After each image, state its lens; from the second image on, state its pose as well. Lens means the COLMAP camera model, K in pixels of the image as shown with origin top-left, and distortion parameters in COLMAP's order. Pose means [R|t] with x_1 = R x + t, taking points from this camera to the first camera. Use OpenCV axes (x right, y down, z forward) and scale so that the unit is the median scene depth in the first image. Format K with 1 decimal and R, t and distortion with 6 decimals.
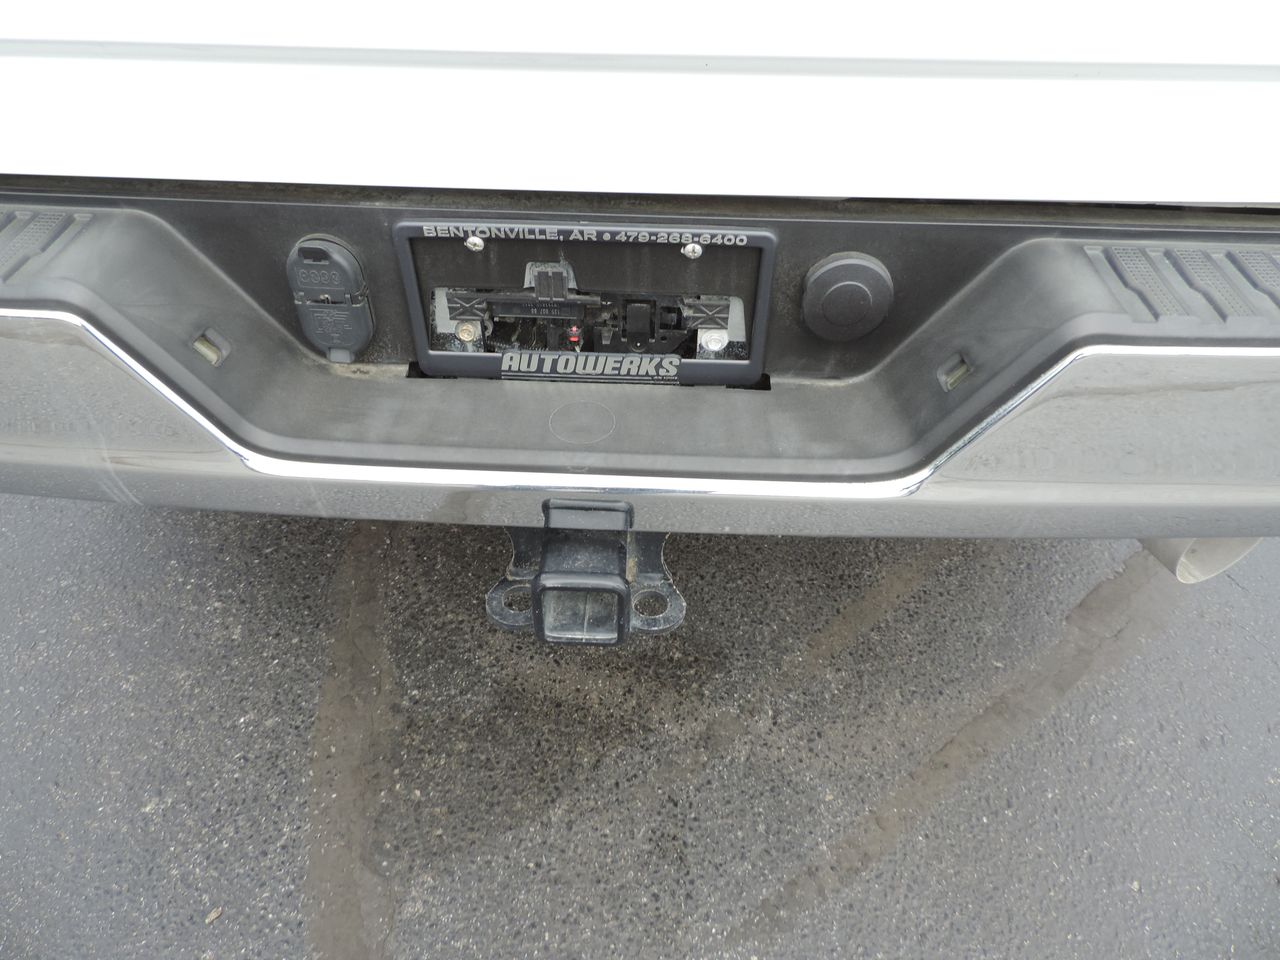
lens RADIAL K [[912.1, 0, 639.2], [0, 912.1, 474.7], [0, 0, 1]] dist [-0.015260, 0.004017]
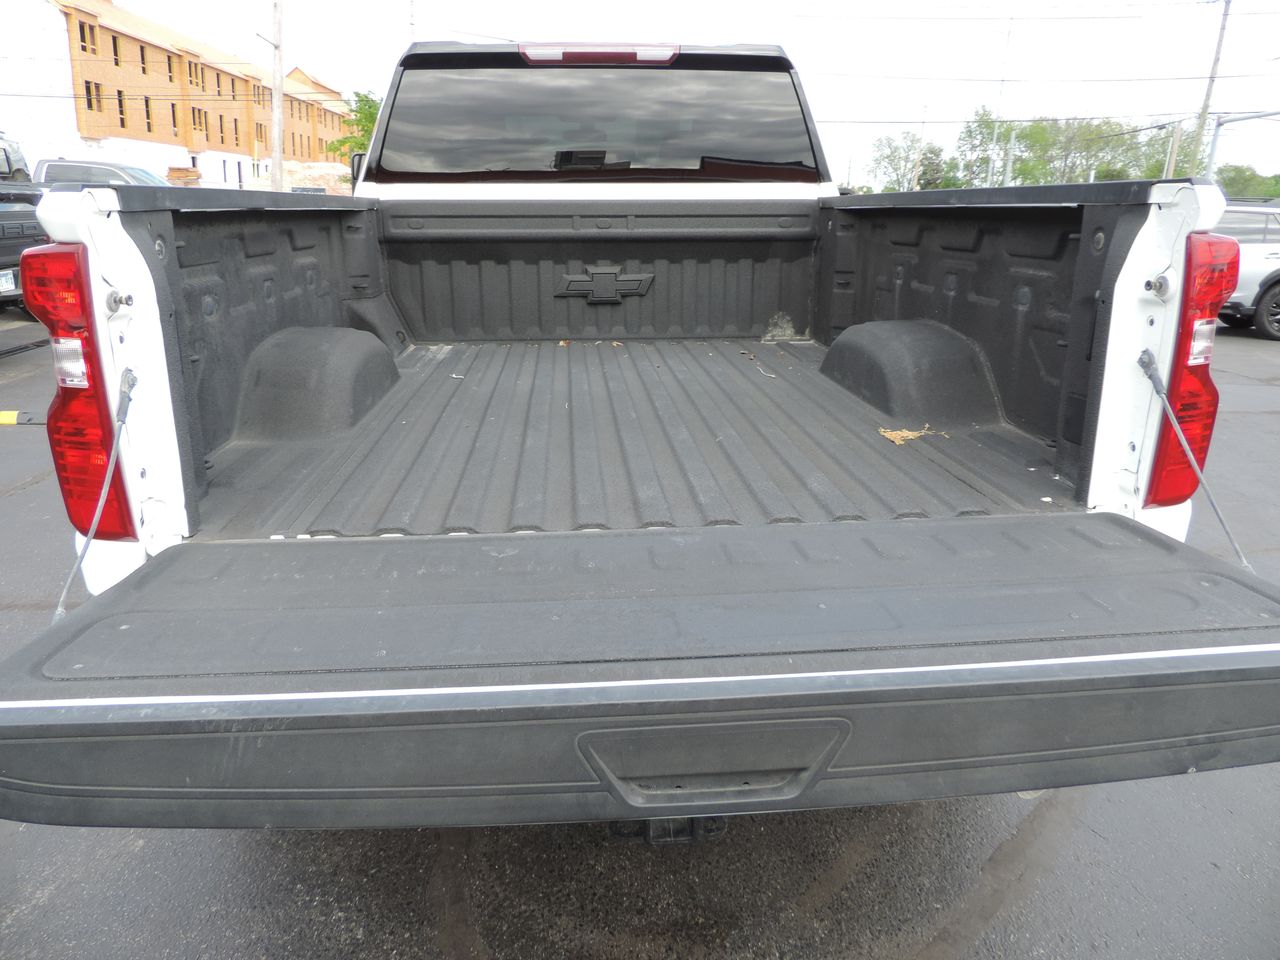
lens RADIAL K [[912.1, 0, 638.3], [0, 912.1, 478.5], [0, 0, 1]] dist [-0.015260, 0.004017]
pose [[0.994490, -0.050394, 0.091928, -0.147464], [0.083302, 0.912242, -0.401094, 0.144773], [-0.063647, 0.406541, 0.911413, -0.487310]]
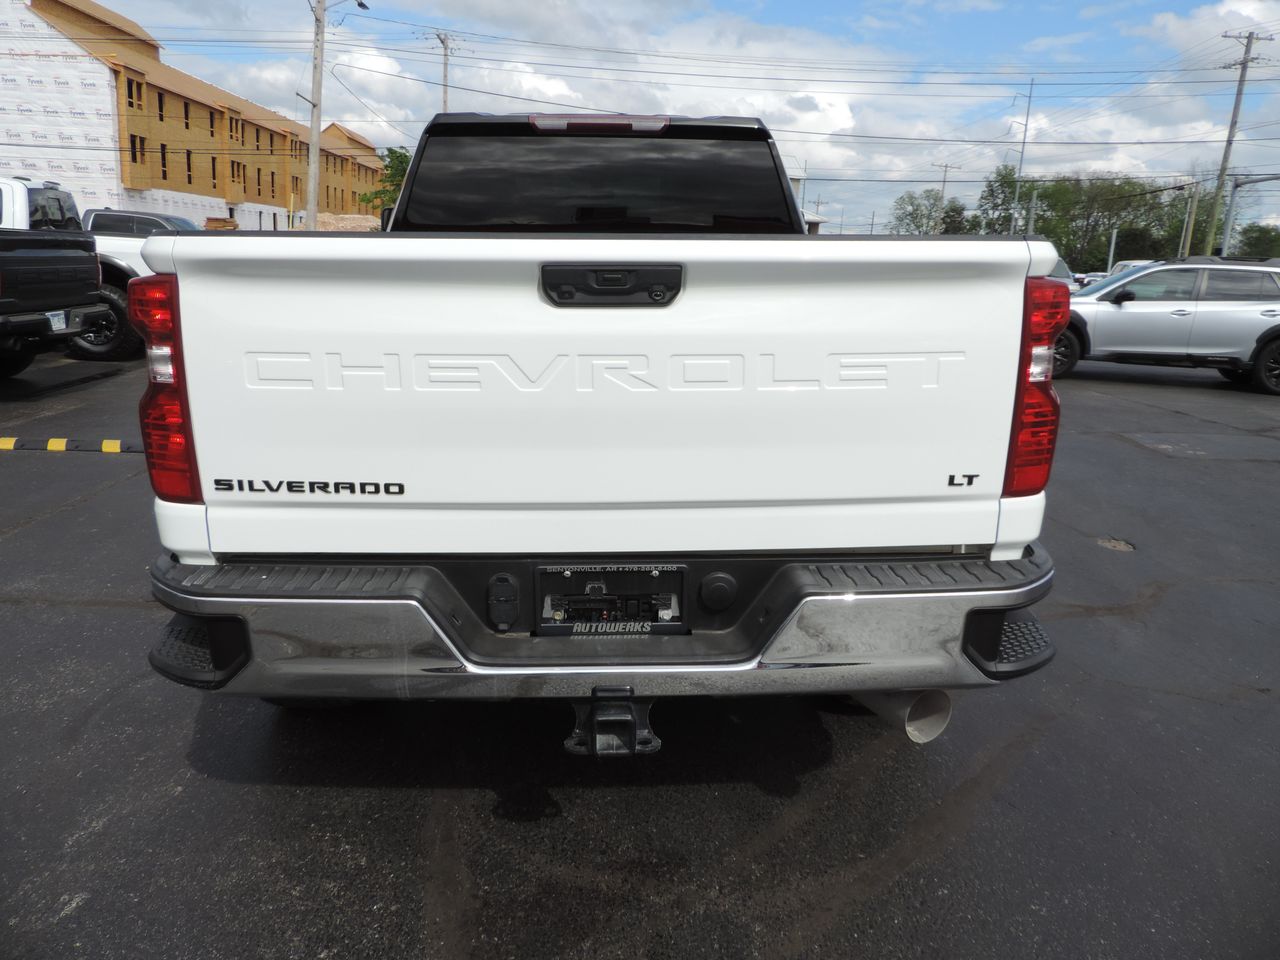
lens RADIAL K [[912.1, 0, 636.3], [0, 912.1, 480.2], [0, 0, 1]] dist [-0.015260, 0.004017]
pose [[0.997157, -0.028975, 0.069561, -0.083066], [0.057338, 0.890722, -0.450917, 0.340087], [-0.048894, 0.453624, 0.889851, -0.699604]]
